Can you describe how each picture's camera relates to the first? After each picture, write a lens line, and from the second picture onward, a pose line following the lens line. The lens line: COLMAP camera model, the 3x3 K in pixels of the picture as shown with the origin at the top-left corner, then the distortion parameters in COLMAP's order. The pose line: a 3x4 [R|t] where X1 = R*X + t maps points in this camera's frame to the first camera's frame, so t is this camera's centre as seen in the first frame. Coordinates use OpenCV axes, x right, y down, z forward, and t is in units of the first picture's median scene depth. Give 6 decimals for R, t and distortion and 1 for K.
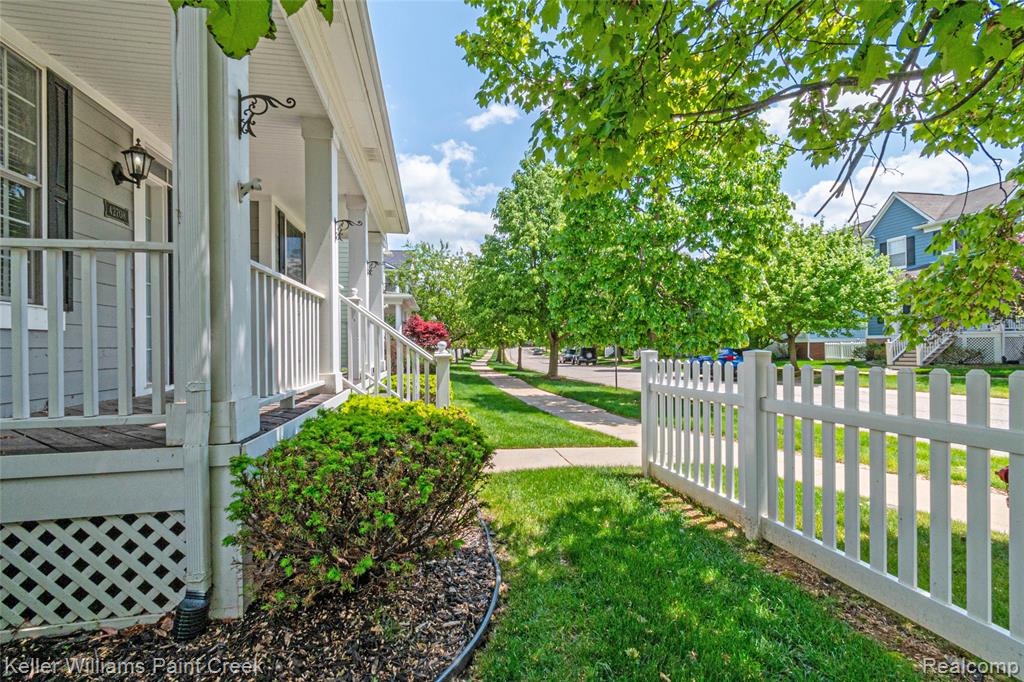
lens RADIAL K [[465.2, 0, 513.2], [0, 465.2, 344.9], [0, 0, 1]] dist [-0.000263, -0.001353]
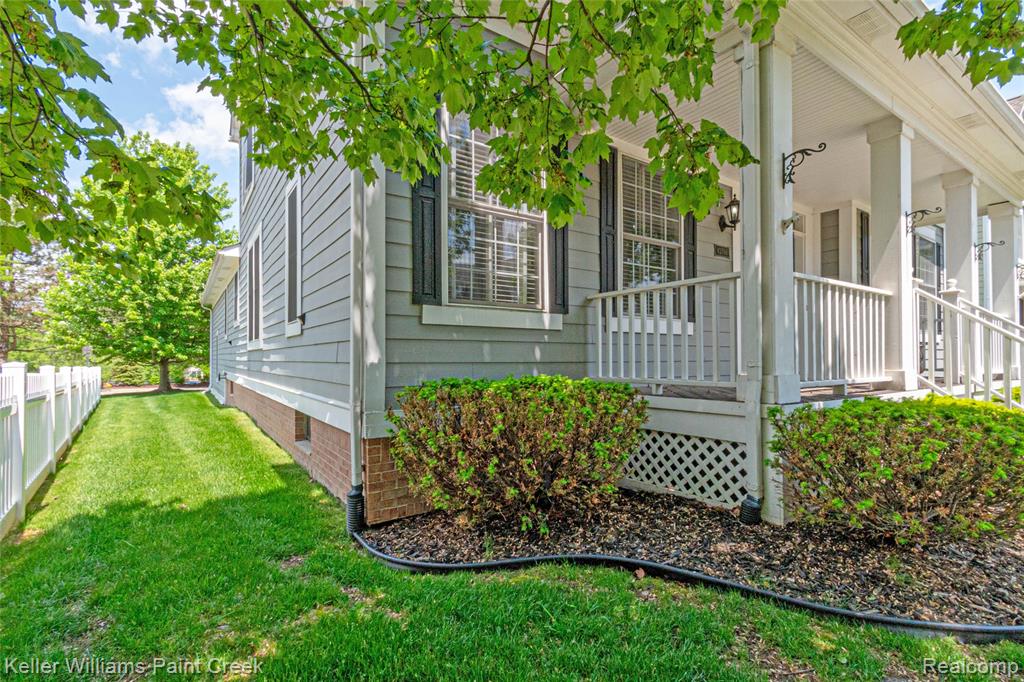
lens RADIAL K [[465.2, 0, 510.4], [0, 465.2, 348.7], [0, 0, 1]] dist [-0.000263, -0.001353]
pose [[0.402977, -0.011391, -0.915139, 0.387513], [0.001107, 0.999928, -0.011959, 0.055808], [0.915209, 0.003806, 0.402961, -0.338673]]
